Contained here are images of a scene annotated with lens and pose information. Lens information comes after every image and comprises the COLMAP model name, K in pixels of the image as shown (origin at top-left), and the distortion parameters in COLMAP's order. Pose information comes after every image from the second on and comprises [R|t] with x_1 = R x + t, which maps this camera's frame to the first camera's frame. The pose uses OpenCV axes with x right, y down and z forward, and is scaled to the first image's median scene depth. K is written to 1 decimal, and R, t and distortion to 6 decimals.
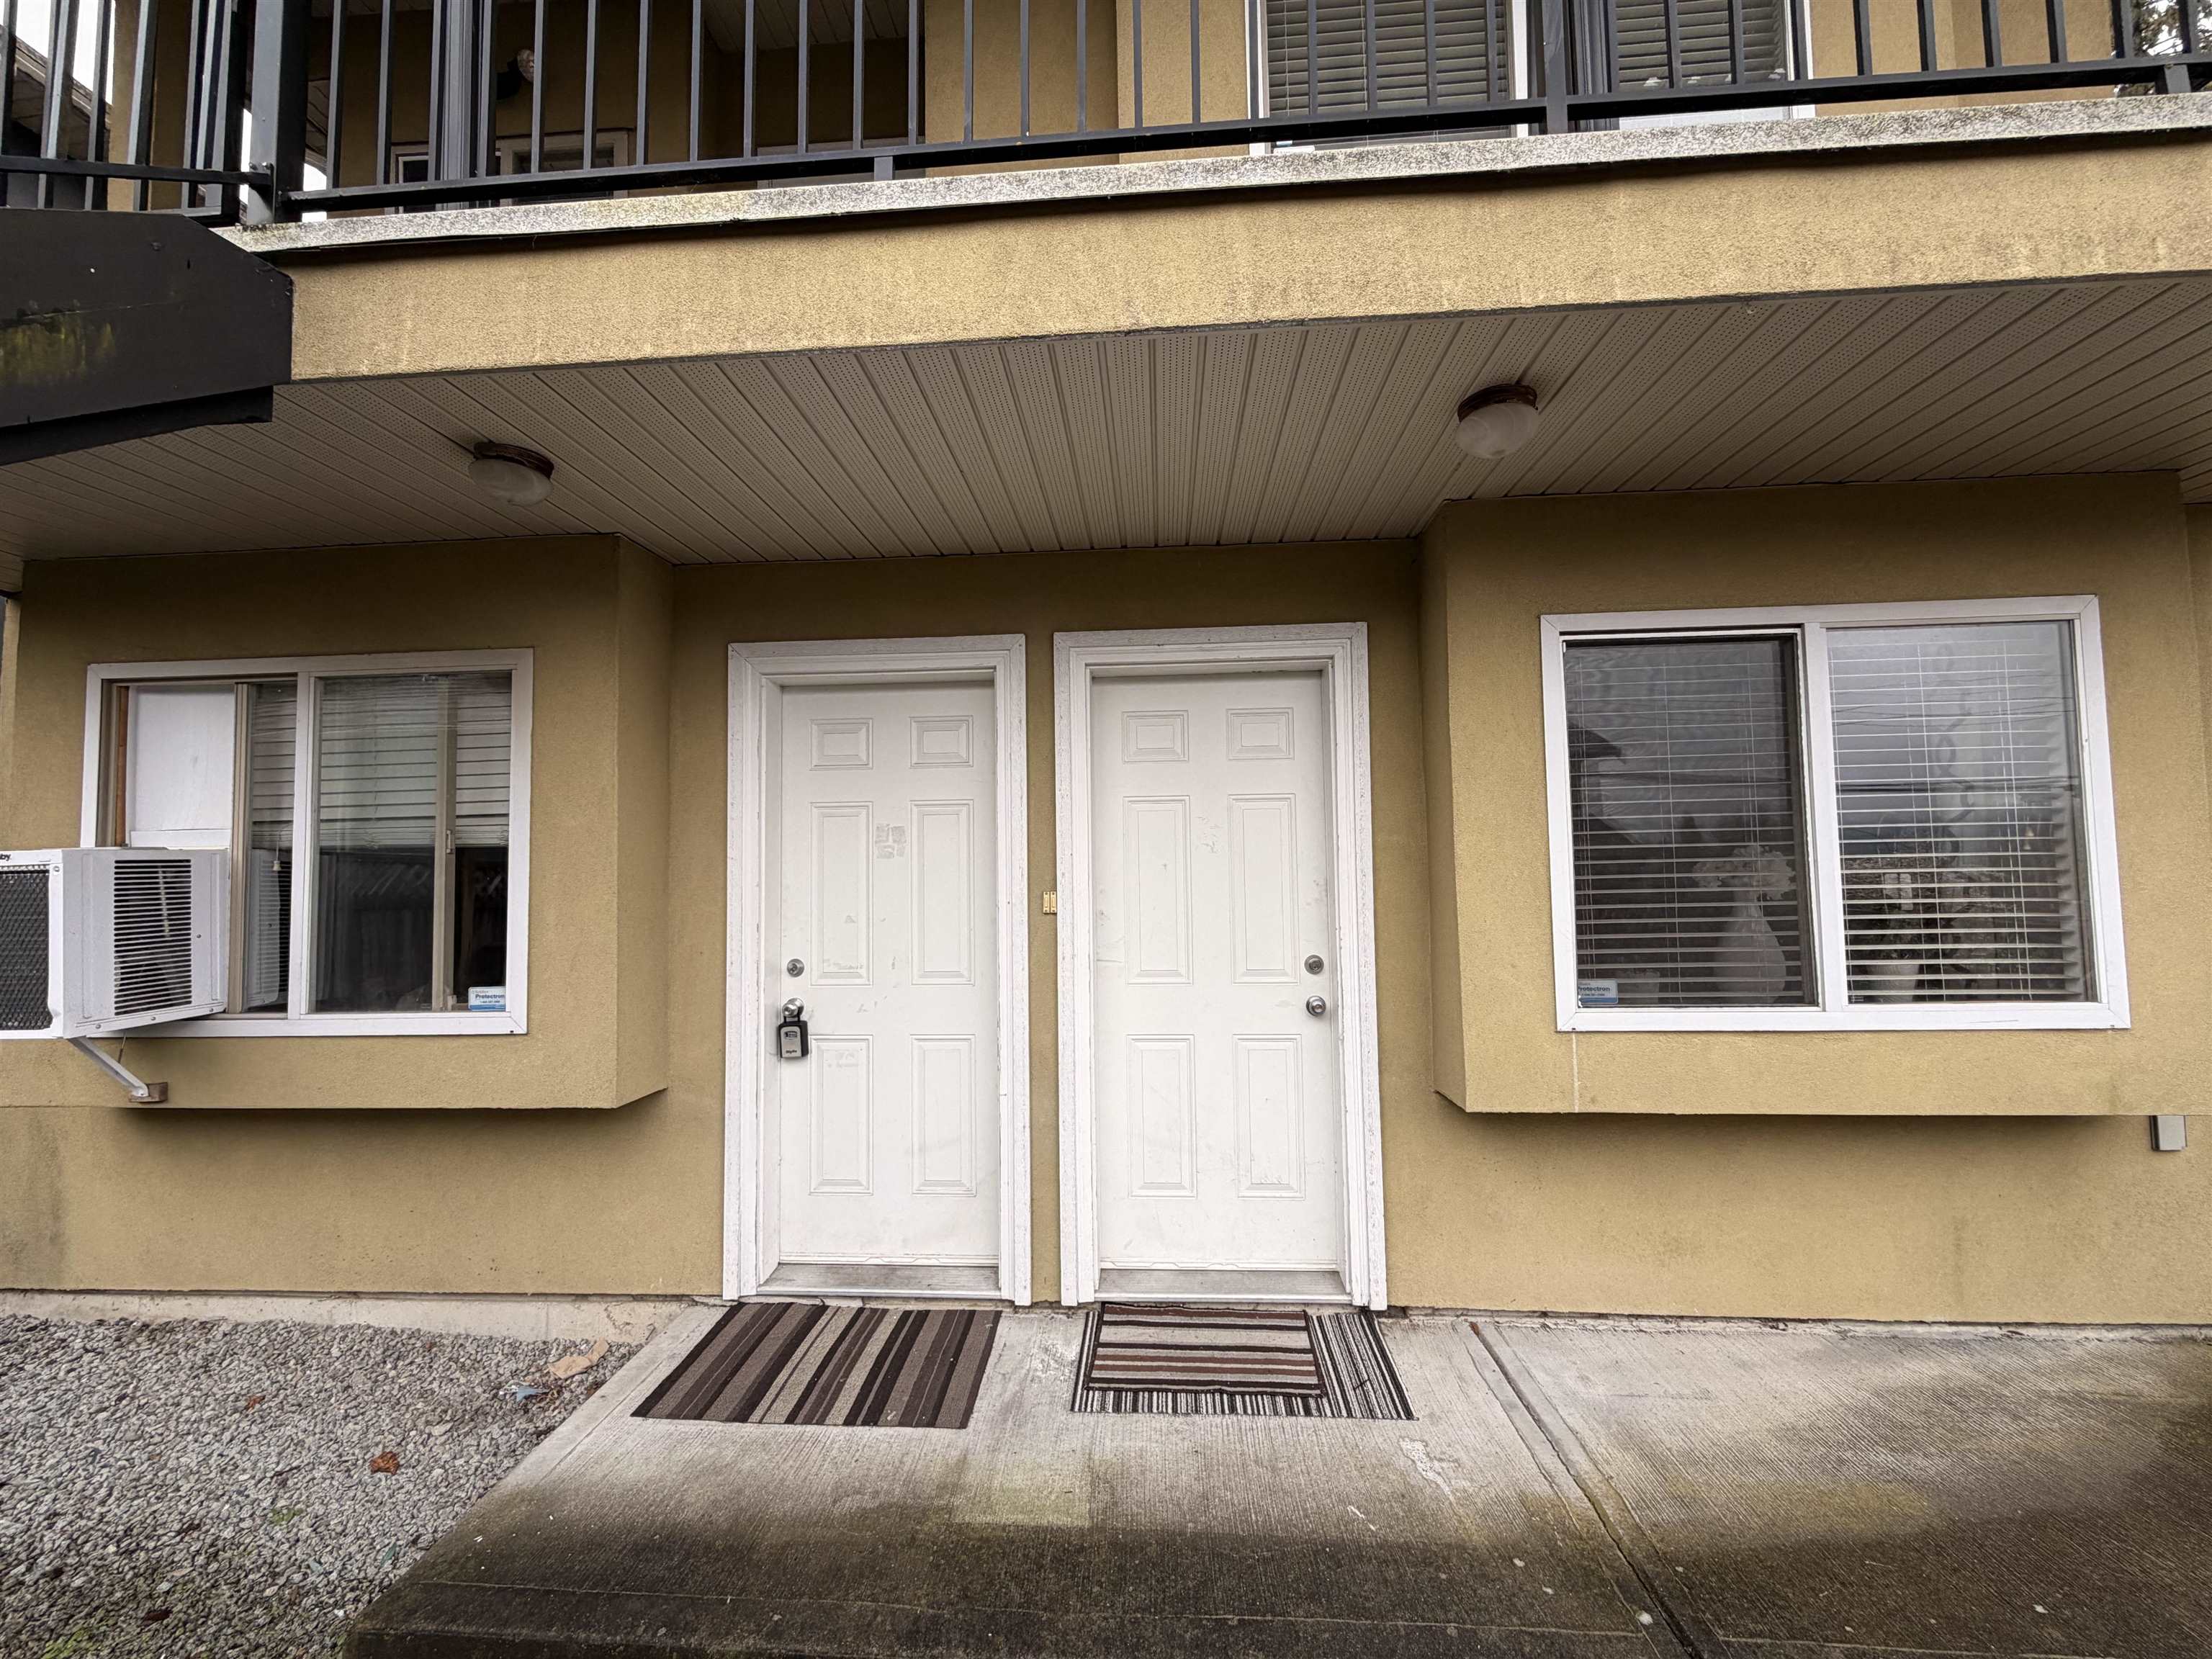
lens RADIAL K [[874.3, 0, 1100.7], [0, 874.3, 828.5], [0, 0, 1]] dist [0.001431, -0.000952]
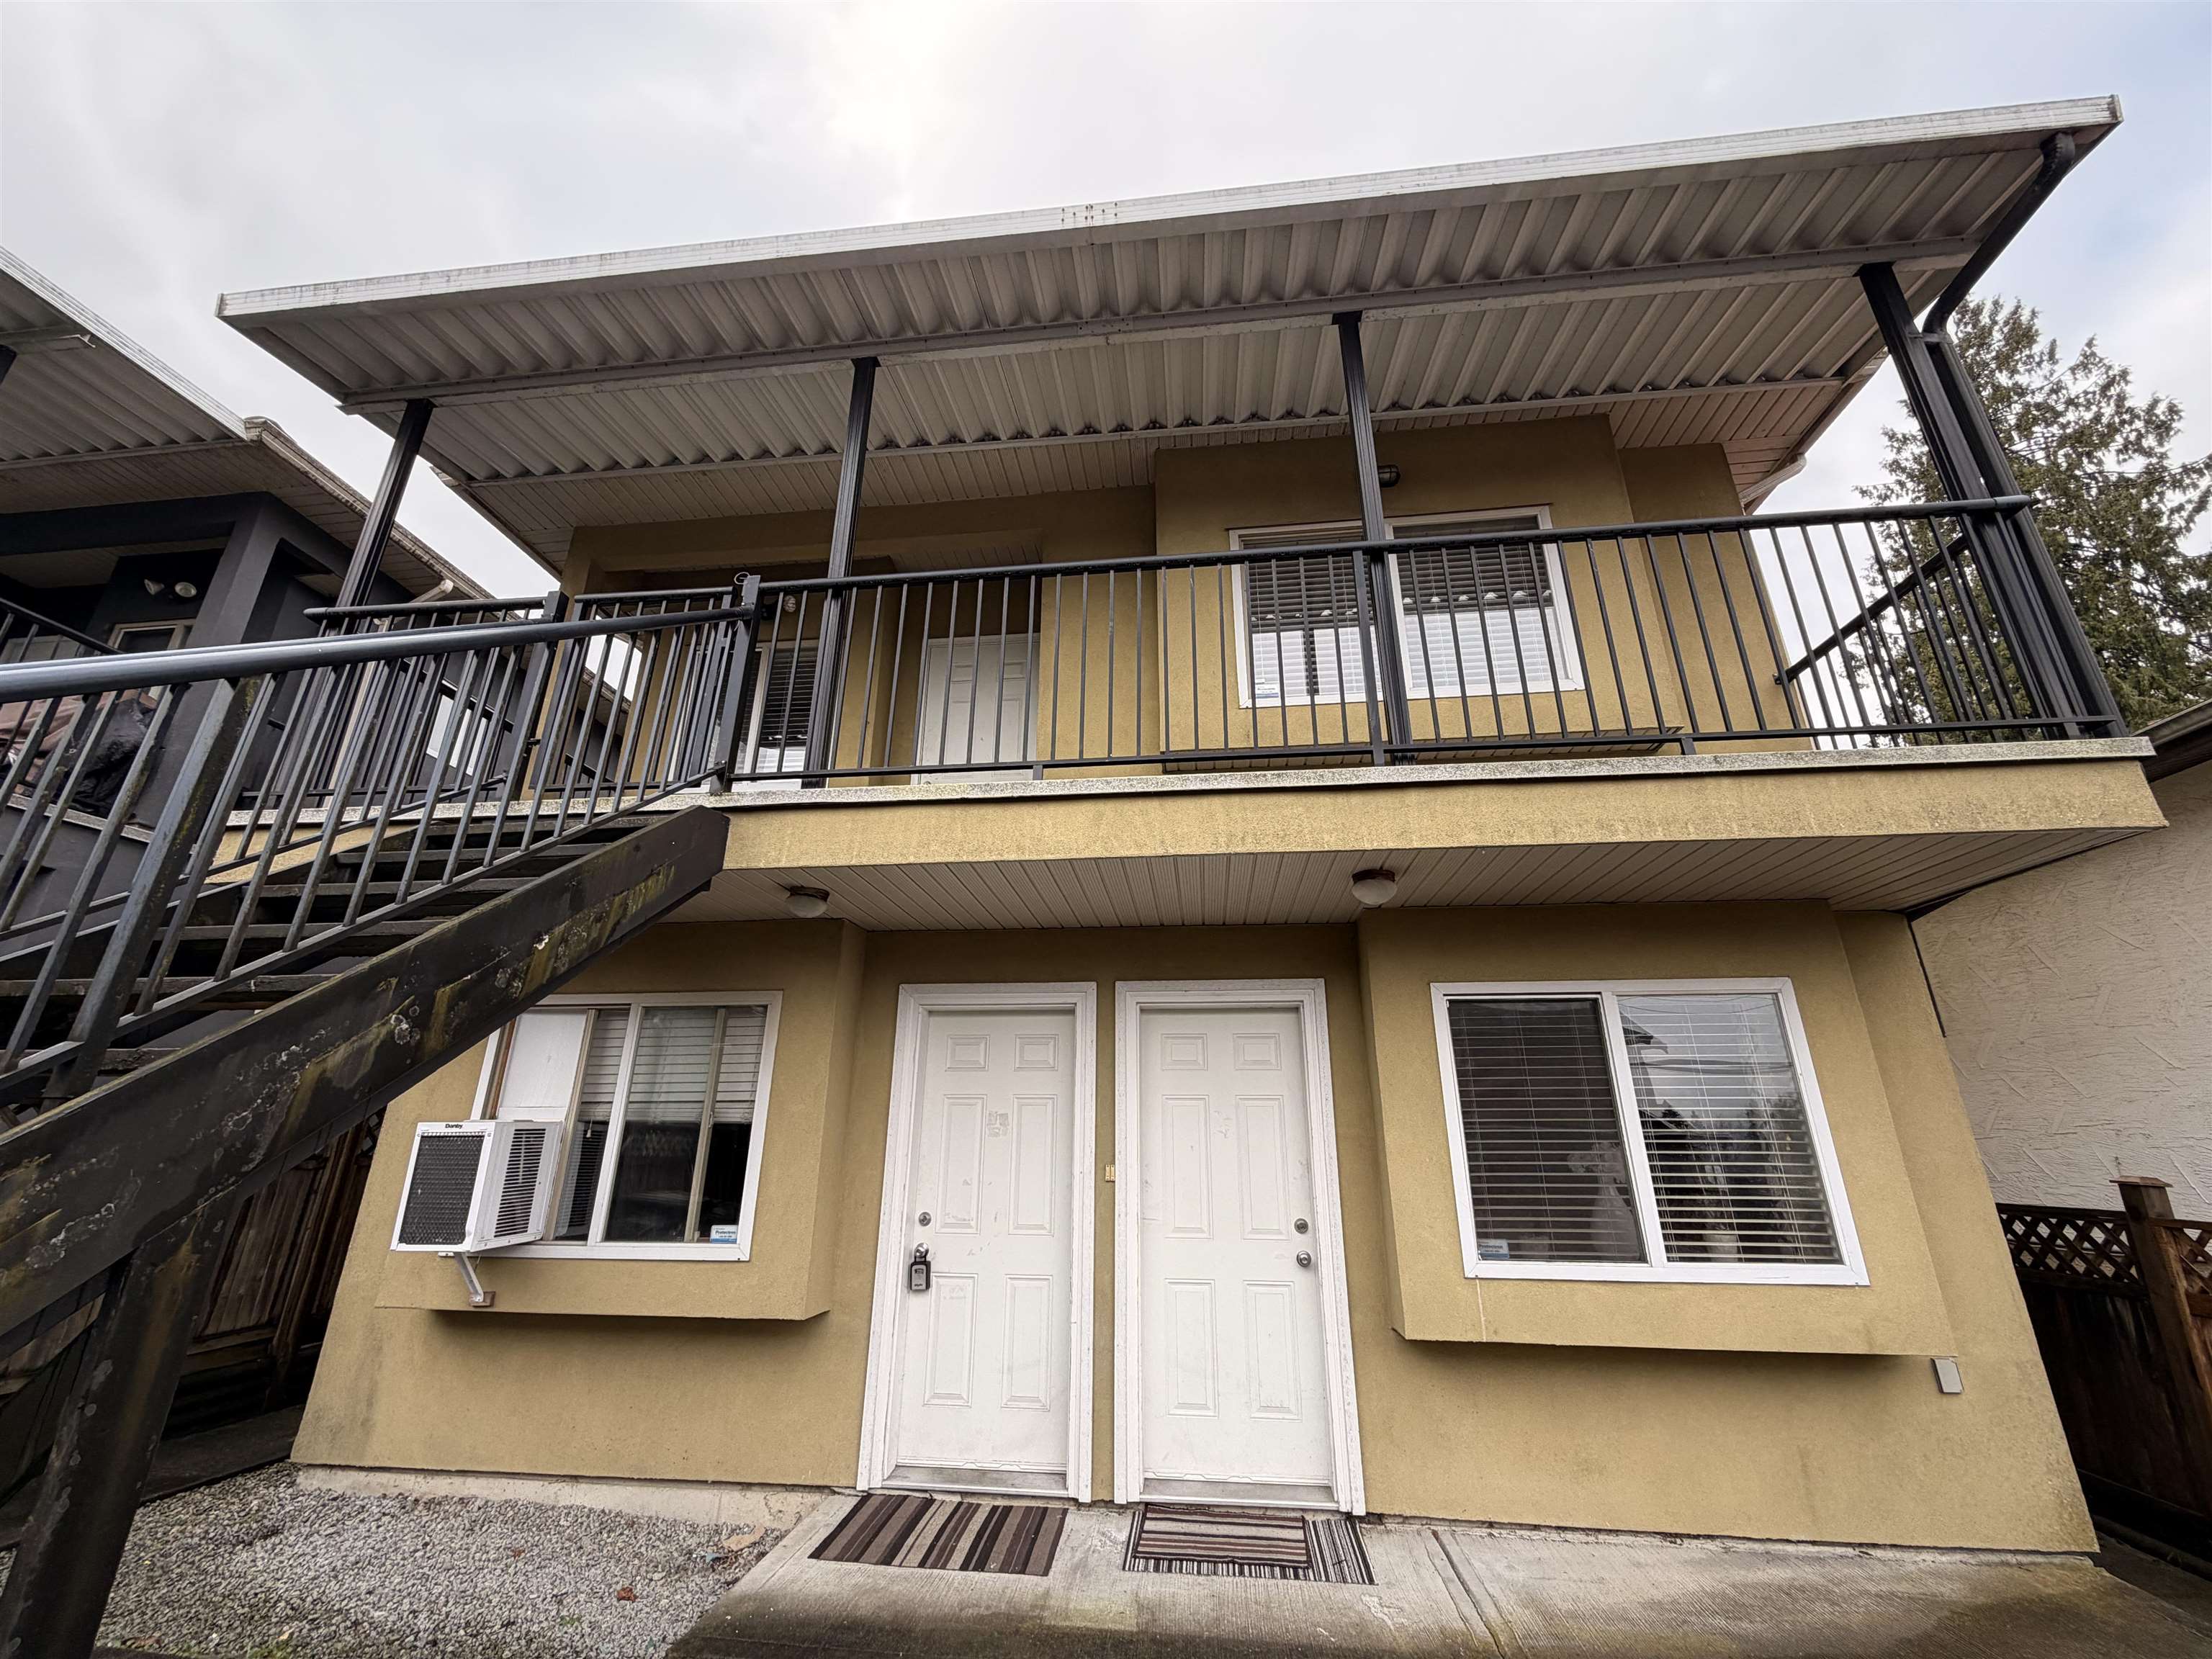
lens RADIAL K [[874.3, 0, 1101.9], [0, 874.3, 833.8], [0, 0, 1]] dist [0.001431, -0.000952]
pose [[0.998730, 0.004998, -0.050129, -0.003222], [-0.019057, 0.958603, -0.284108, -0.043089], [0.046633, 0.284703, 0.957481, -0.564918]]
